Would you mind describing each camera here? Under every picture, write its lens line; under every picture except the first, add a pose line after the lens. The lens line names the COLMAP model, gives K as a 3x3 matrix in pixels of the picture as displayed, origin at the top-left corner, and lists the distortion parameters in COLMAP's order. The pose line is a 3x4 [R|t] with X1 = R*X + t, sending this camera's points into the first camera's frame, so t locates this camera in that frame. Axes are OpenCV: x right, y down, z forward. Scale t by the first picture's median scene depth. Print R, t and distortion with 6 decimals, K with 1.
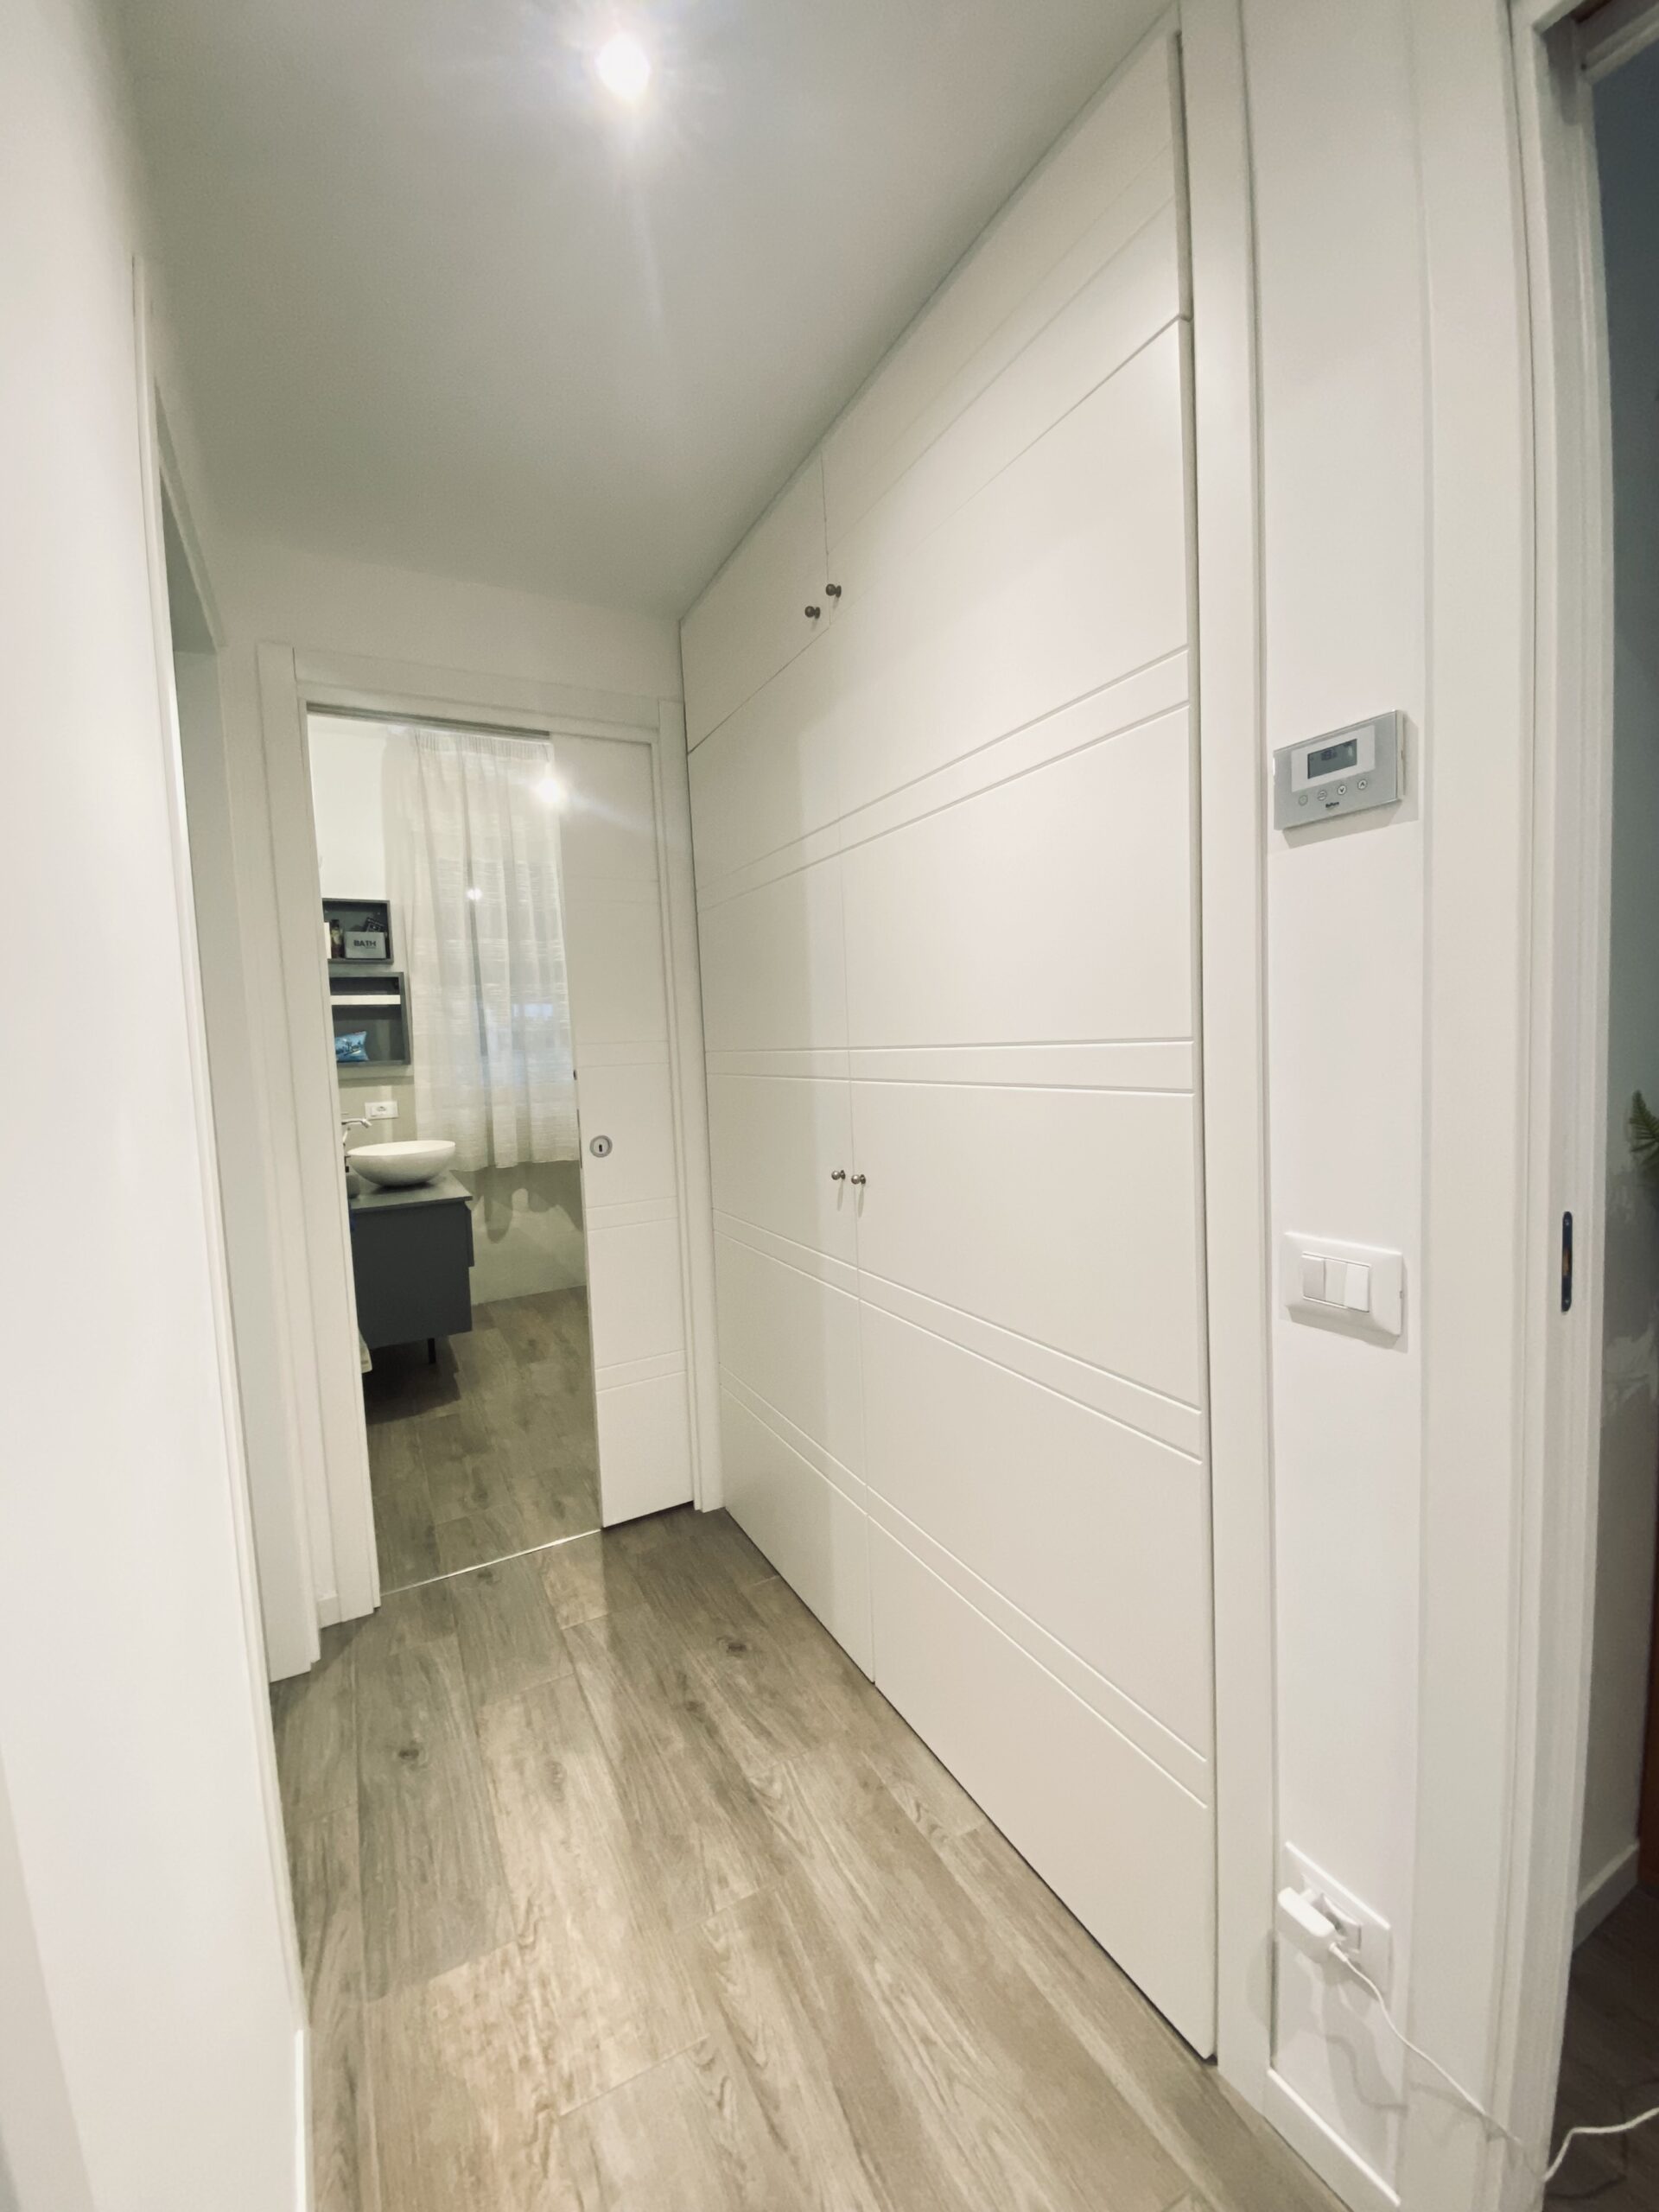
lens RADIAL K [[894.2, 0, 862.2], [0, 894.2, 1103.4], [0, 0, 1]] dist [0.021806, -0.019091]
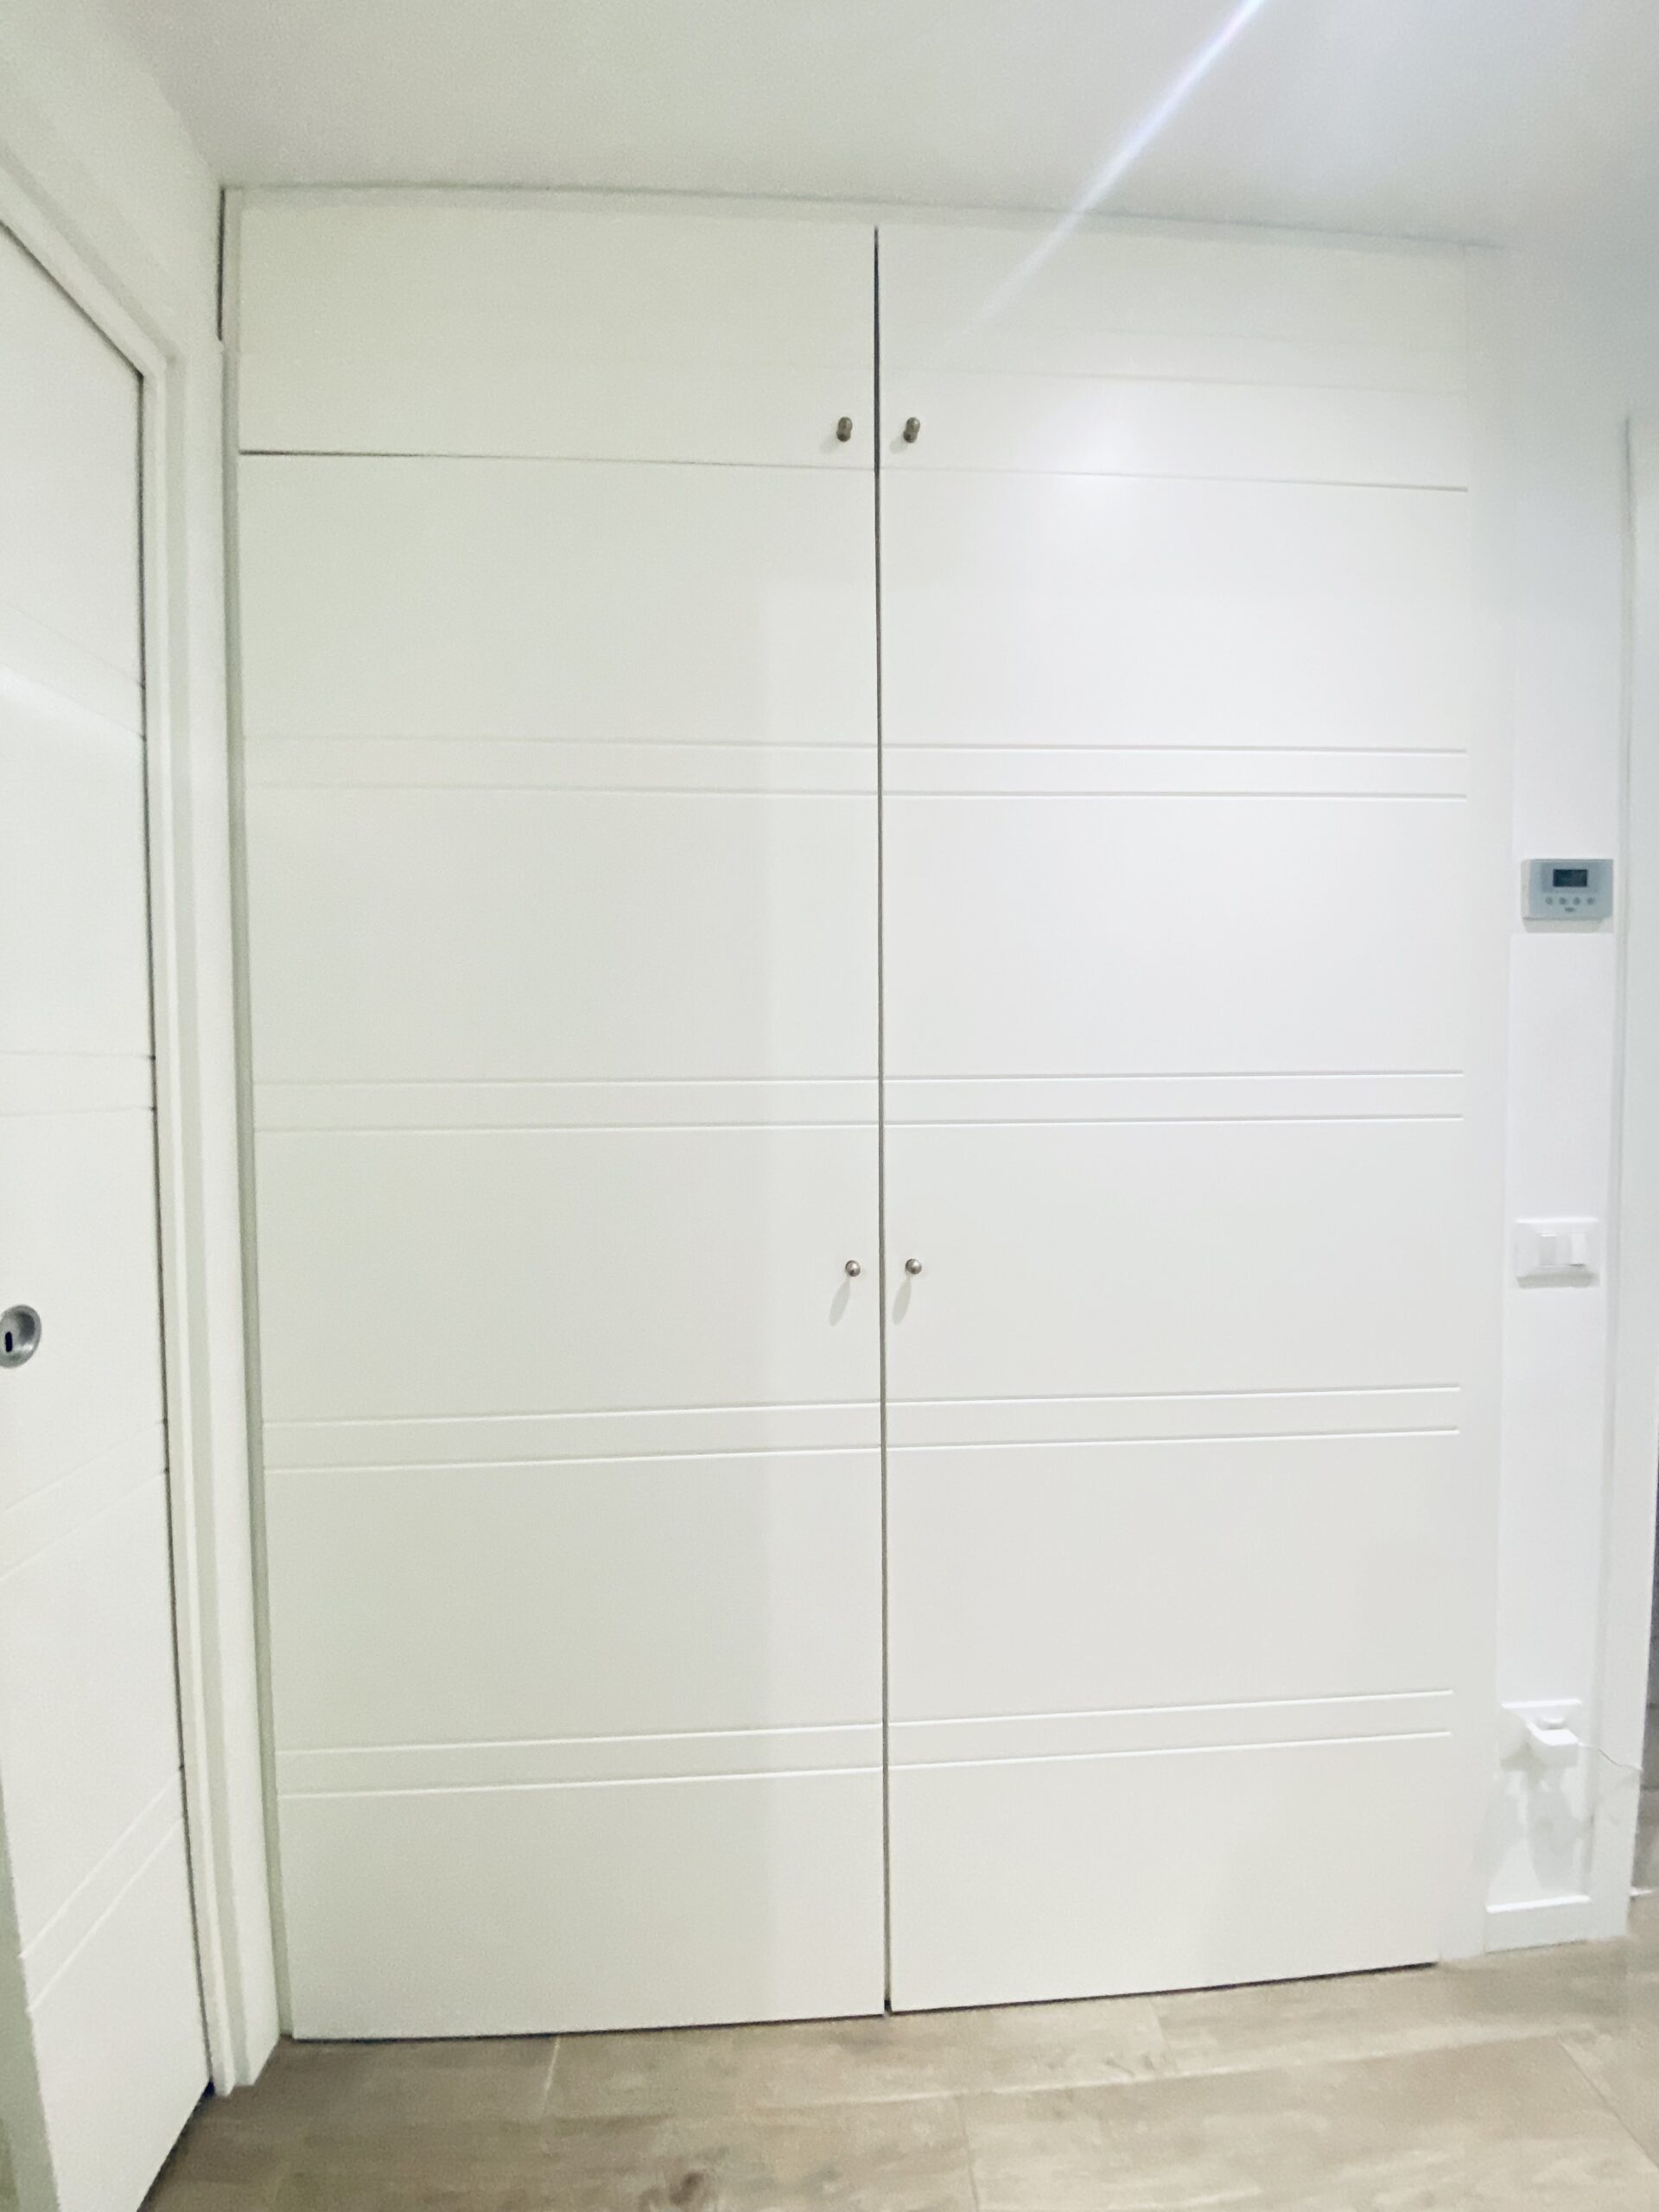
lens RADIAL K [[879.7, 0, 838.7], [0, 879.7, 1128.5], [0, 0, 1]] dist [-0.000377, -0.010956]
pose [[0.450071, 0.012104, 0.892911, -0.678474], [0.055112, 0.997626, -0.041302, 0.004593], [-0.891291, 0.067799, 0.448335, 0.788374]]
